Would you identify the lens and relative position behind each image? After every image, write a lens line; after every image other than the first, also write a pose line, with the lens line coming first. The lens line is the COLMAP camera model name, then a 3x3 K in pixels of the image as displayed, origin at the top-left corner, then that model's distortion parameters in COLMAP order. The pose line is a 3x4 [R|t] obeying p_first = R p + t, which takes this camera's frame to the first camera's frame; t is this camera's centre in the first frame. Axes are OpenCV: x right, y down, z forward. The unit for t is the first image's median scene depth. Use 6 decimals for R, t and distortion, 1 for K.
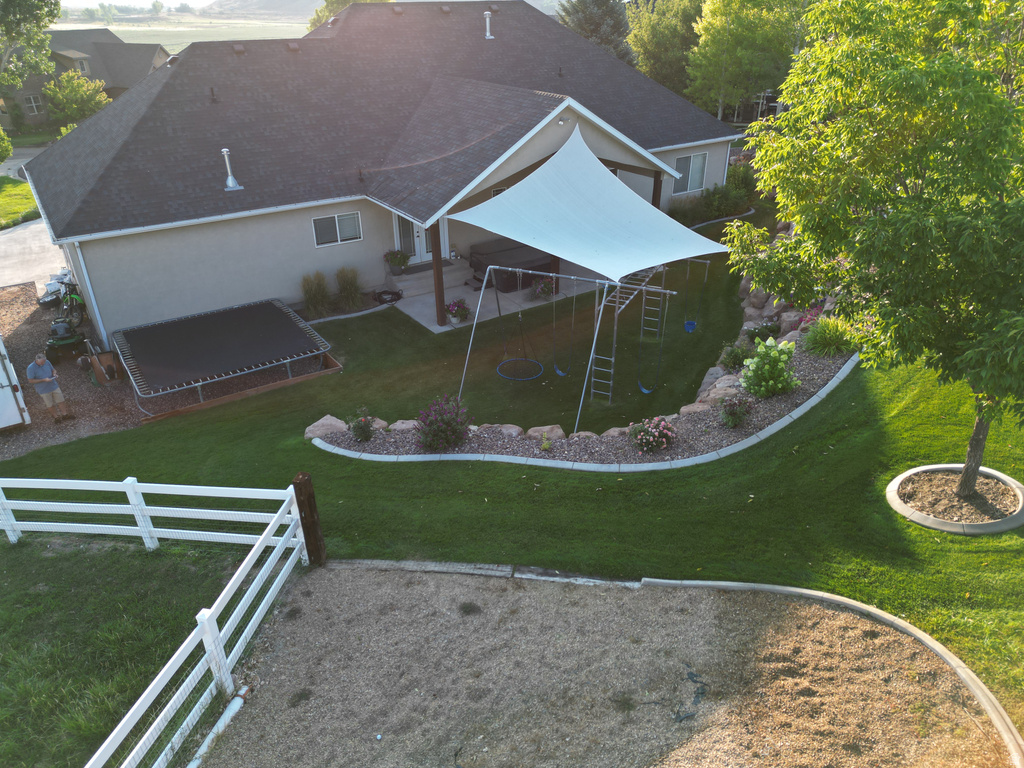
lens RADIAL K [[744.1, 0, 512.0], [0, 744.1, 384.0], [0, 0, 1]] dist [0.009797, 0.000012]
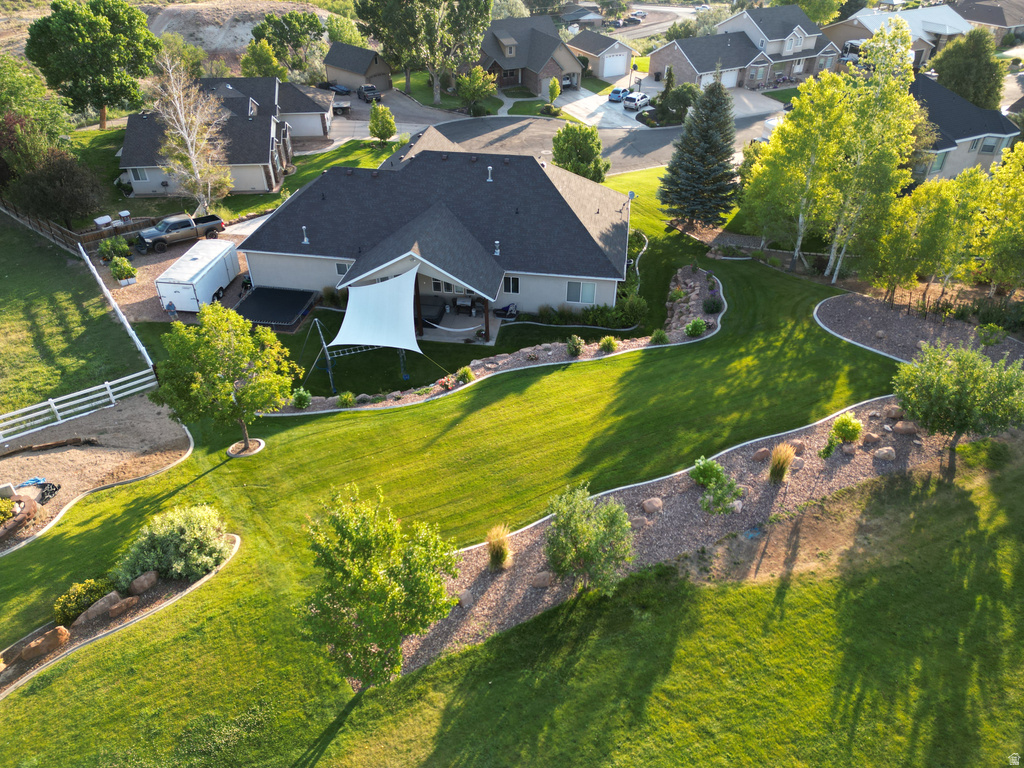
lens RADIAL K [[744.1, 0, 512.0], [0, 744.1, 384.0], [0, 0, 1]] dist [0.009797, 0.000012]
pose [[0.719999, 0.411389, -0.558893, 2.136462], [-0.328581, 0.911444, 0.247596, -0.885176], [0.611258, 0.005373, 0.791413, -0.599526]]
